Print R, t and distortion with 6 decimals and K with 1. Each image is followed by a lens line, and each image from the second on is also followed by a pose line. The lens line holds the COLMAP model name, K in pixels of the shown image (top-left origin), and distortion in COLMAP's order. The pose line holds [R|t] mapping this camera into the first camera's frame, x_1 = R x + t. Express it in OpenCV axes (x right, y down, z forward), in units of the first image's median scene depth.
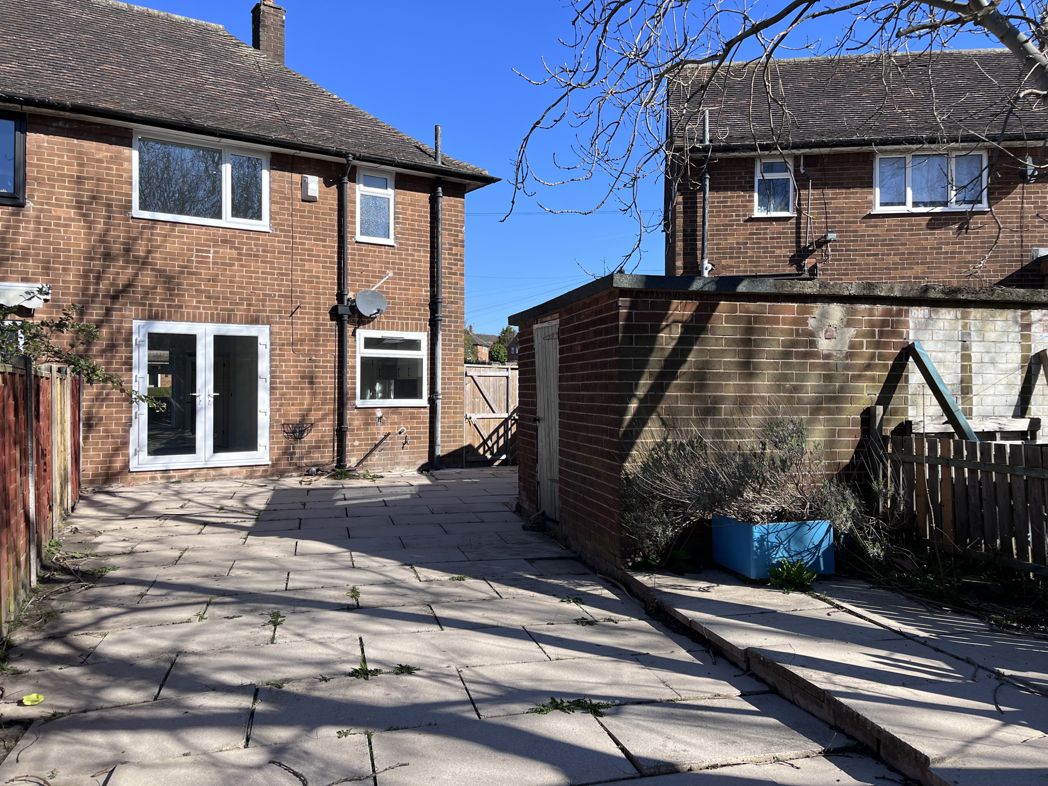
lens RADIAL K [[796.8, 0, 531.8], [0, 796.8, 394.7], [0, 0, 1]] dist [0.055278, -0.067093]
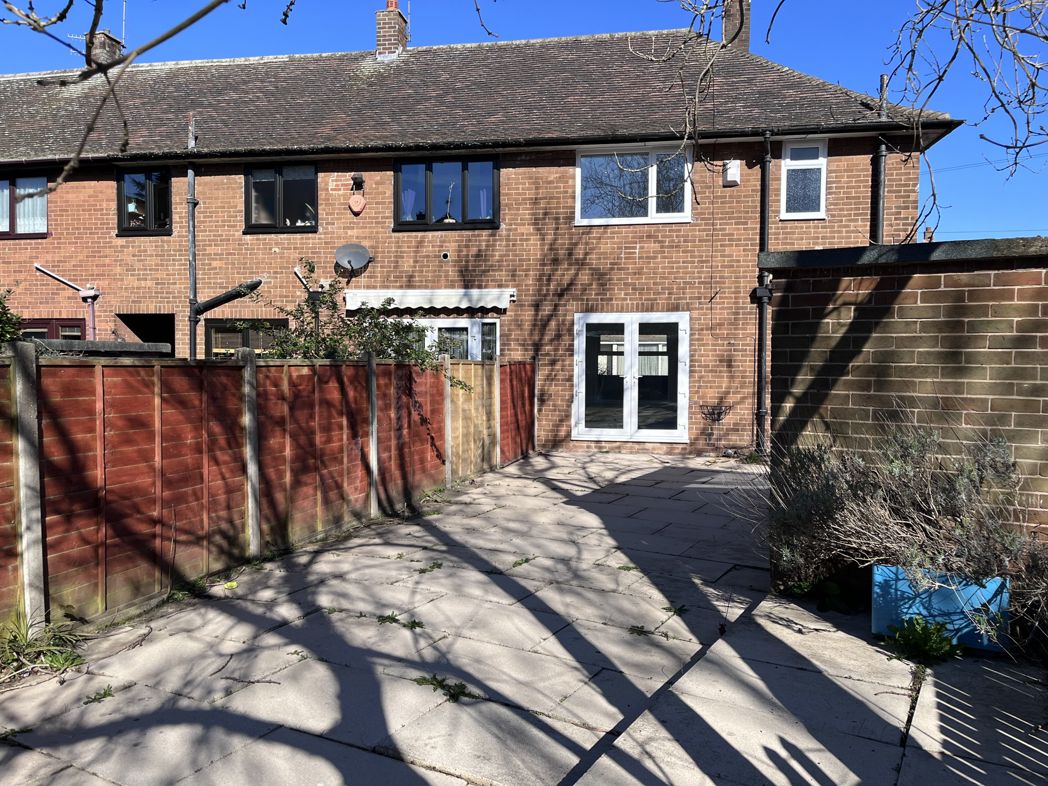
lens RADIAL K [[796.8, 0, 523.7], [0, 796.8, 395.5], [0, 0, 1]] dist [0.055278, -0.067093]
pose [[0.726554, 0.032228, -0.686353, 0.278862], [-0.010696, 0.999309, 0.035601, -0.013157], [0.687026, -0.018524, 0.726397, 0.098364]]
